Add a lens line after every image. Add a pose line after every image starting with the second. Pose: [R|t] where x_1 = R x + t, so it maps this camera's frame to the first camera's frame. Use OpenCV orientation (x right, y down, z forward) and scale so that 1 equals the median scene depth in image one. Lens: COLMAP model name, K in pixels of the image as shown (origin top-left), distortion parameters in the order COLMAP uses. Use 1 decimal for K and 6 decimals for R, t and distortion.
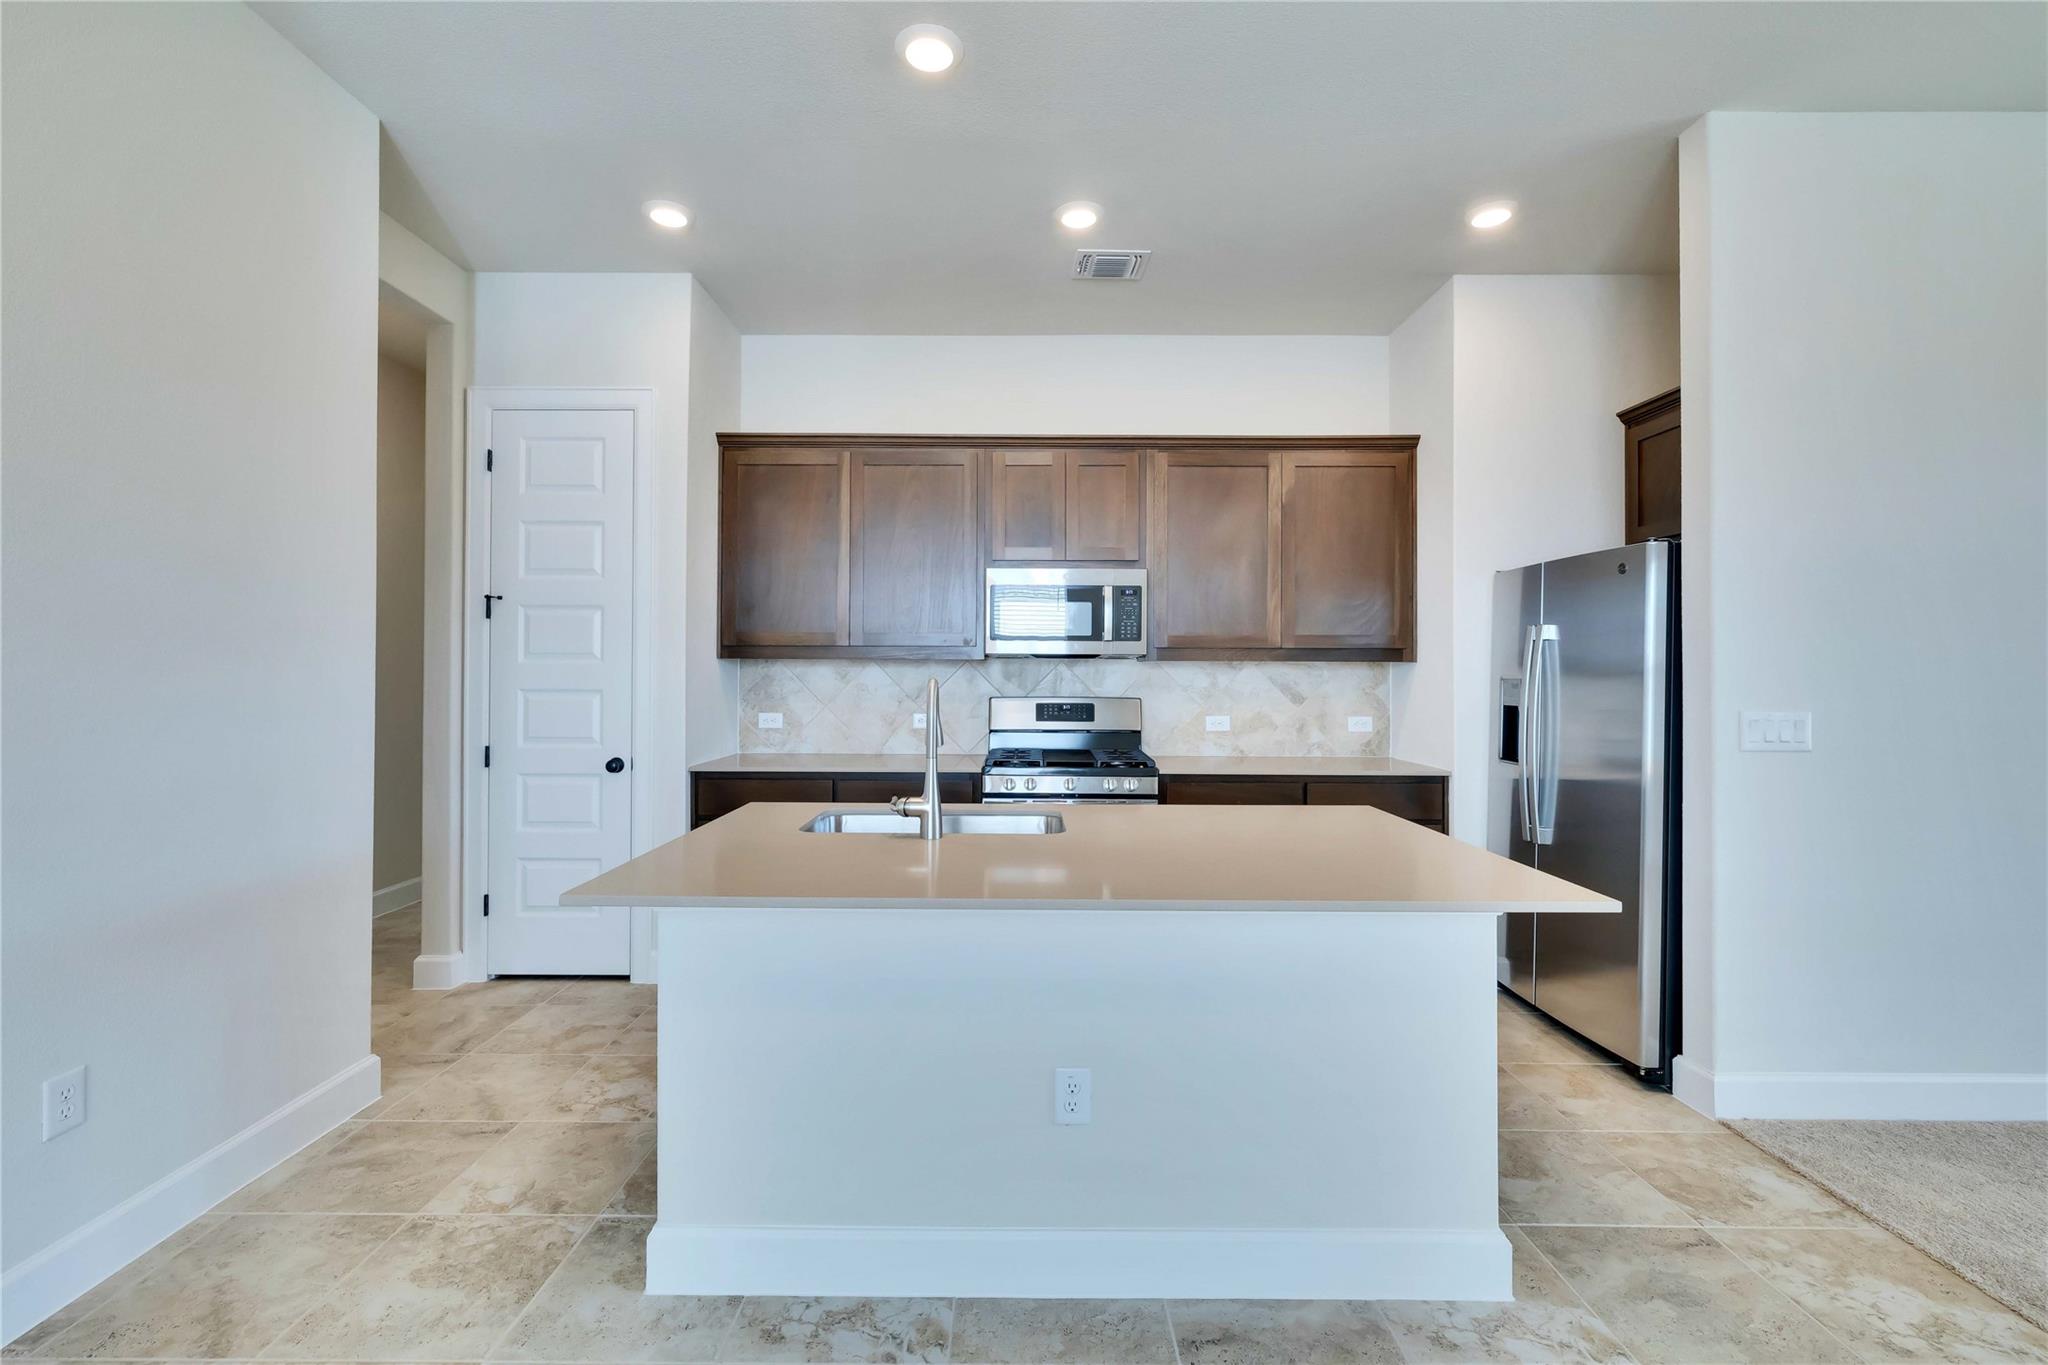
lens RADIAL K [[866.0, 0, 1019.5], [0, 866.0, 666.8], [0, 0, 1]] dist [0.001414, 0.000455]
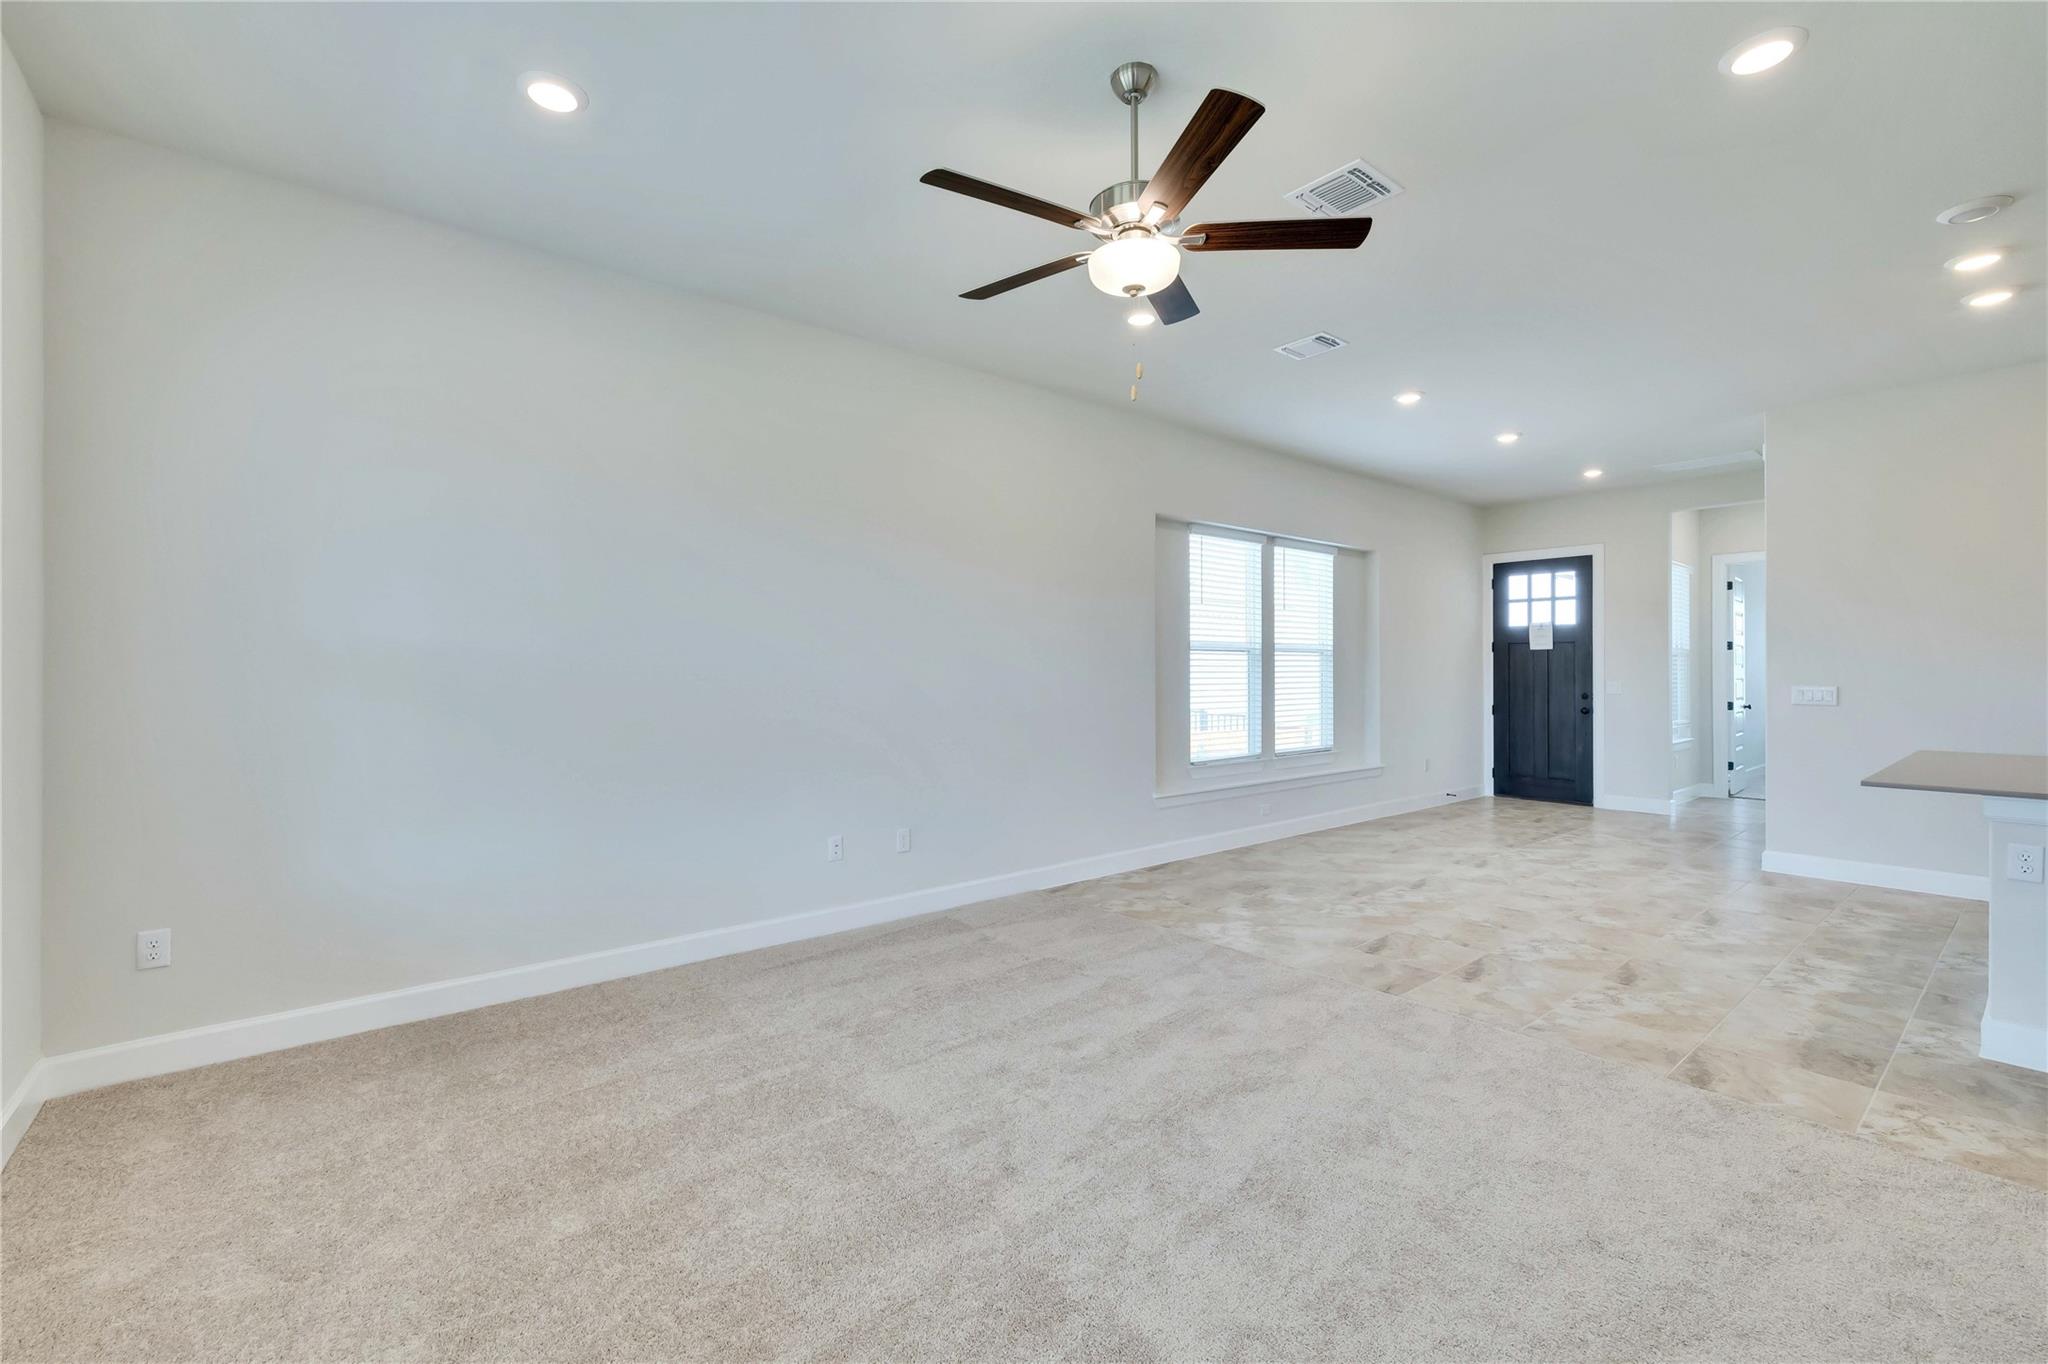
lens RADIAL K [[866.0, 0, 1019.5], [0, 866.0, 666.3], [0, 0, 1]] dist [0.001414, 0.000455]
pose [[-0.768440, -0.008632, -0.639863, 1.374283], [0.001343, 0.999885, -0.015102, 0.012525], [0.639920, -0.012465, -0.768340, 0.510714]]
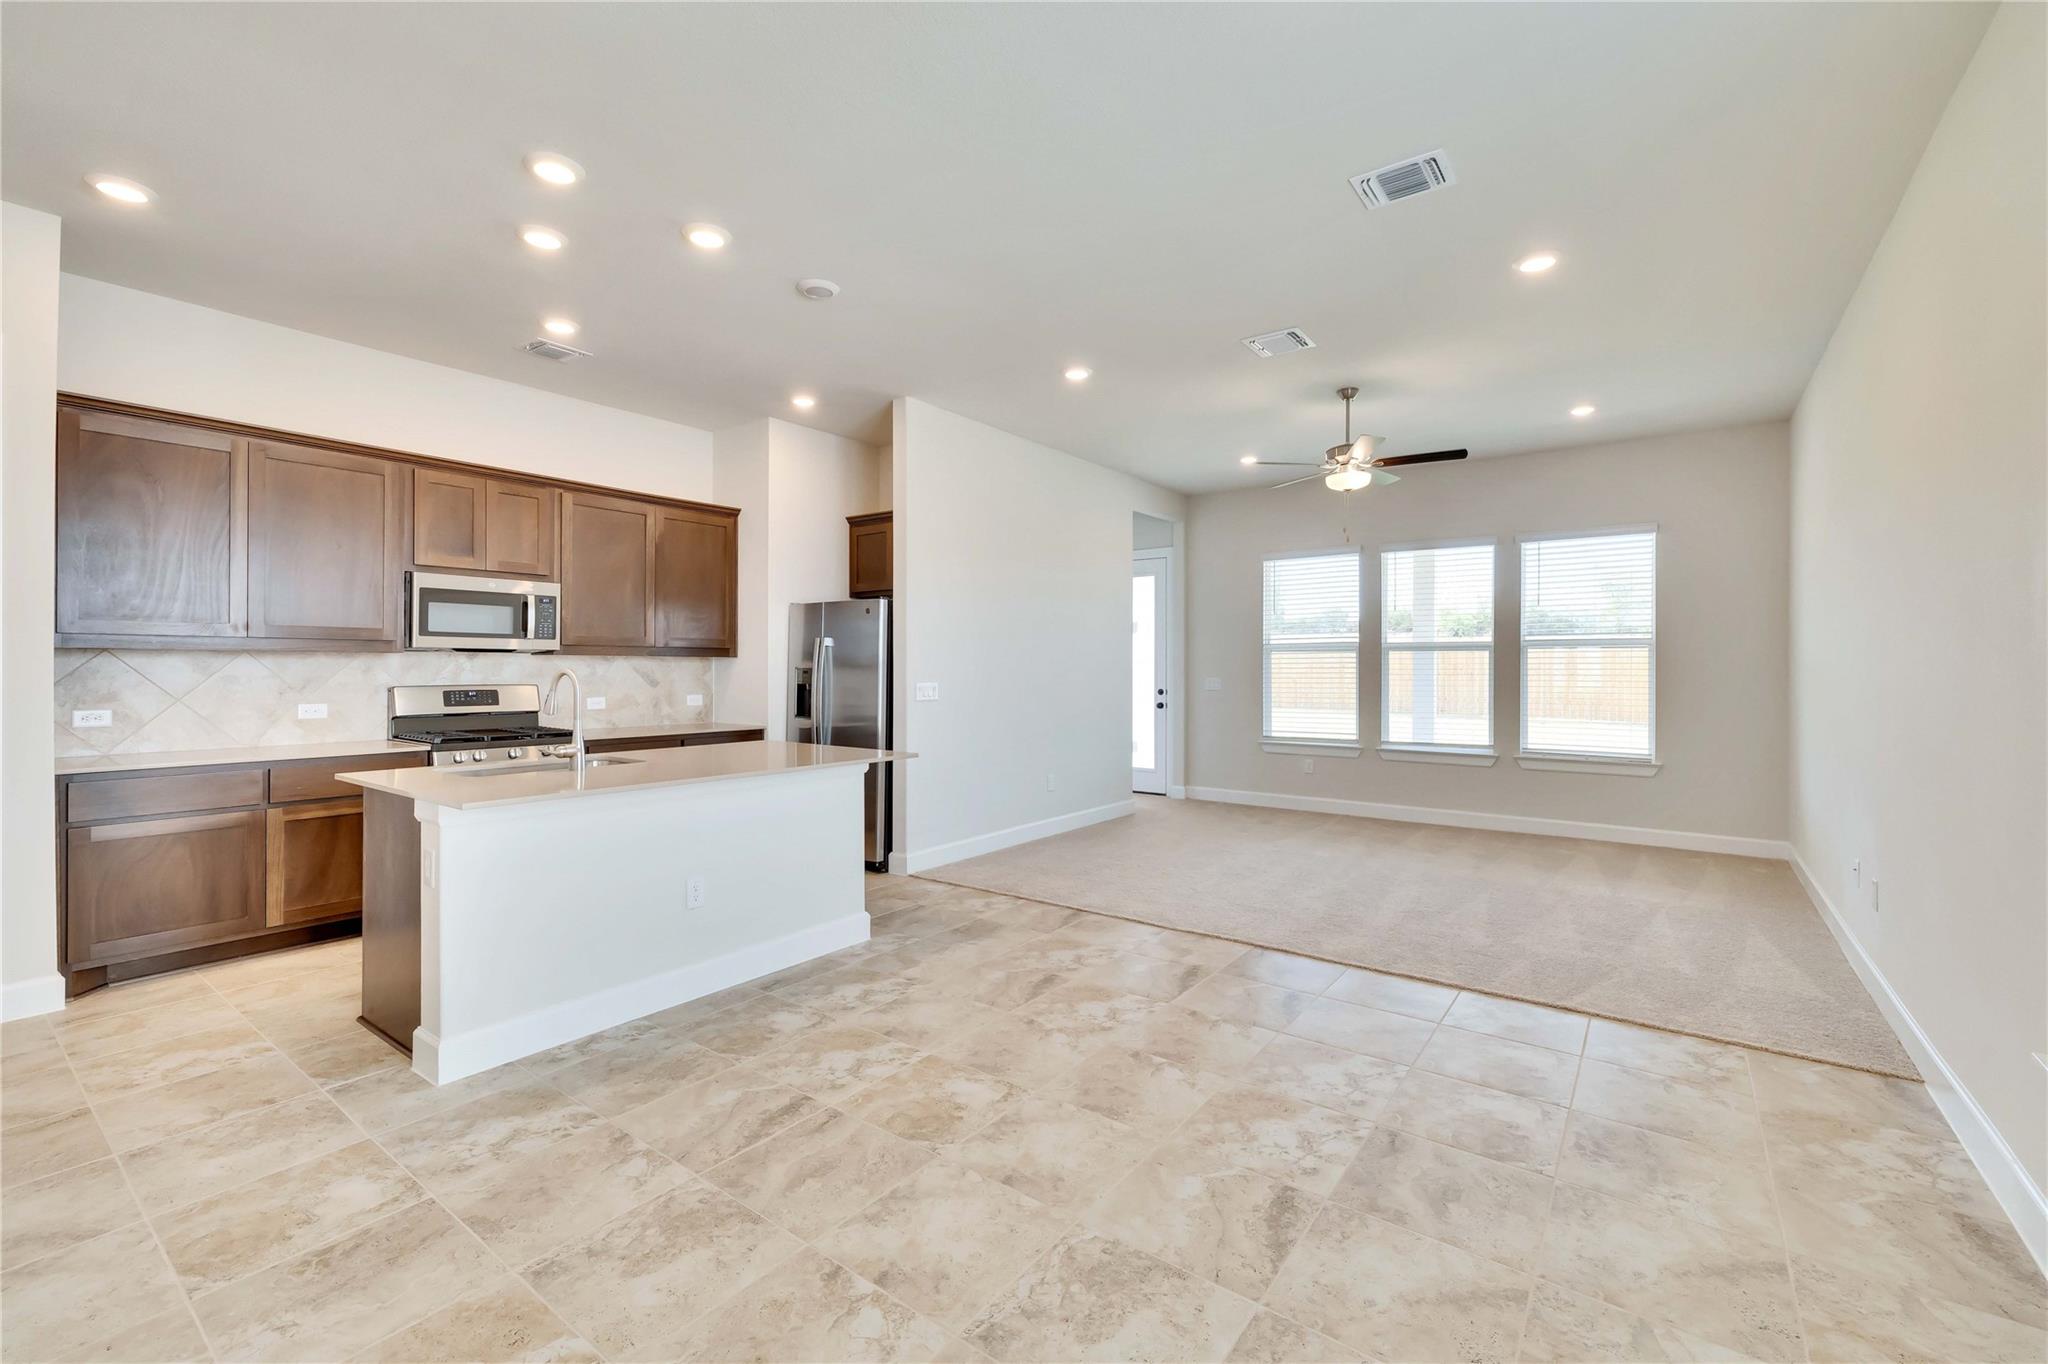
lens RADIAL K [[866.0, 0, 1019.5], [0, 866.0, 666.3], [0, 0, 1]] dist [0.001414, 0.000455]
pose [[0.594844, -0.001605, 0.803839, -0.479672], [-0.007409, 0.999945, 0.007480, -0.004899], [-0.803807, -0.010405, 0.594800, -0.310211]]
